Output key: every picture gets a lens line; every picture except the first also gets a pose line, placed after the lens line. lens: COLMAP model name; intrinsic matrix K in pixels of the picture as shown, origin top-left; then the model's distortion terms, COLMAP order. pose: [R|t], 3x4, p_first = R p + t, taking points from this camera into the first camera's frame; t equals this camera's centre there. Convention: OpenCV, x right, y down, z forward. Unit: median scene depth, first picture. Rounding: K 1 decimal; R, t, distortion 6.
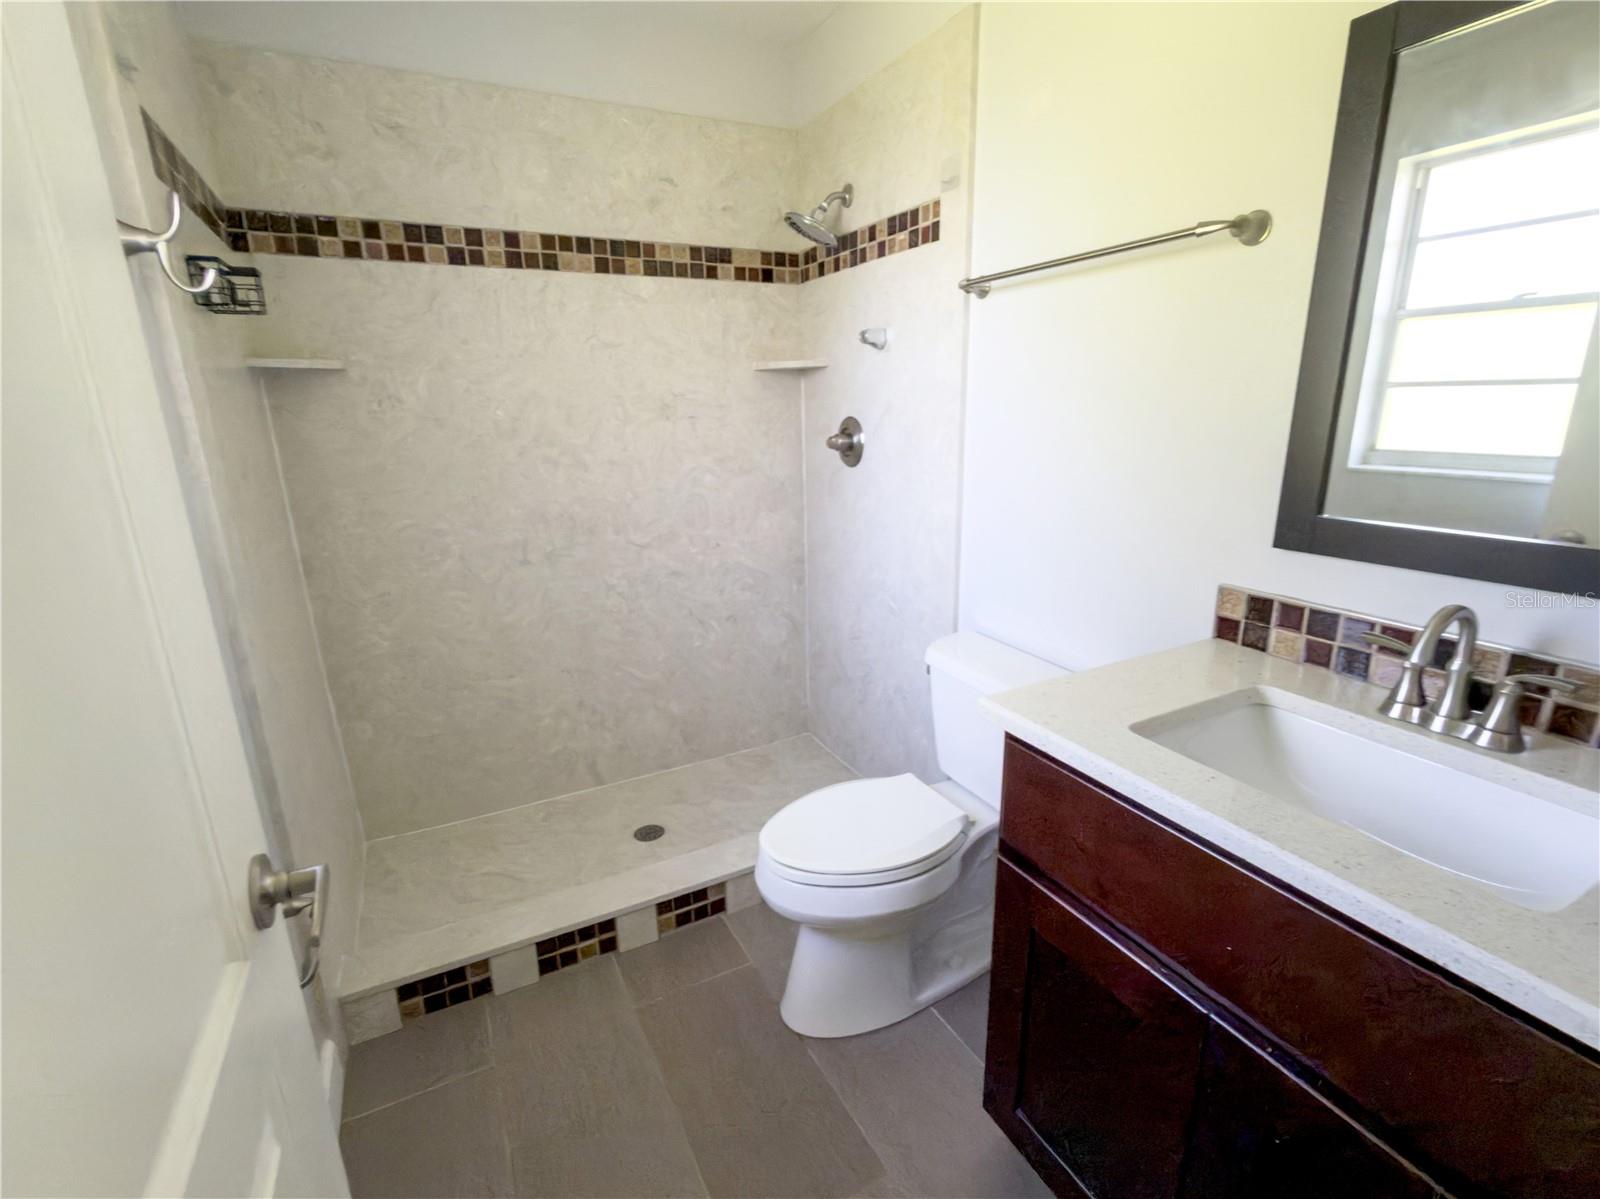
lens RADIAL K [[726.0, 0, 800.0], [0, 726.0, 599.5], [0, 0, 1]] dist [0.000857, 0.000185]
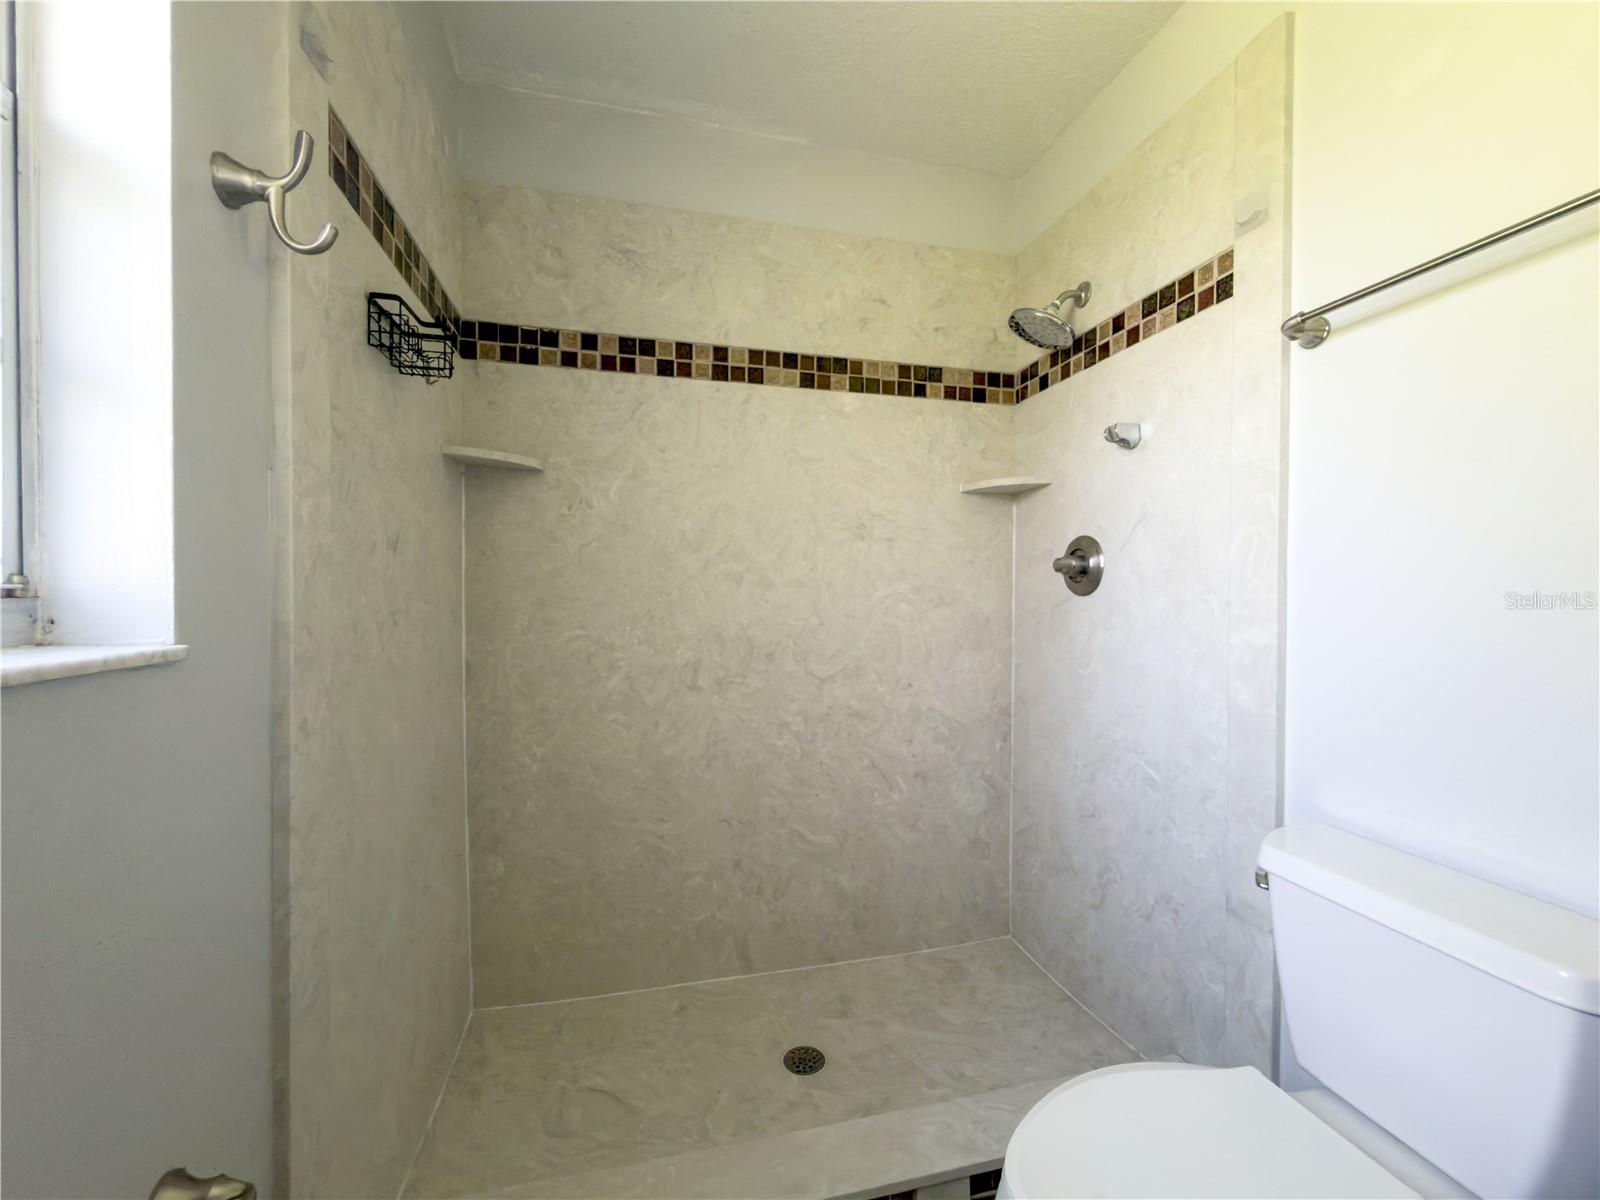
lens RADIAL K [[638.9, 0, 804.2], [0, 638.9, 602.8], [0, 0, 1]] dist [-0.000648, 0.000146]
pose [[0.972661, 0.029071, -0.230401, -0.072580], [-0.085359, 0.967437, -0.238283, 0.024054], [0.215972, 0.251435, 0.943470, 0.272731]]
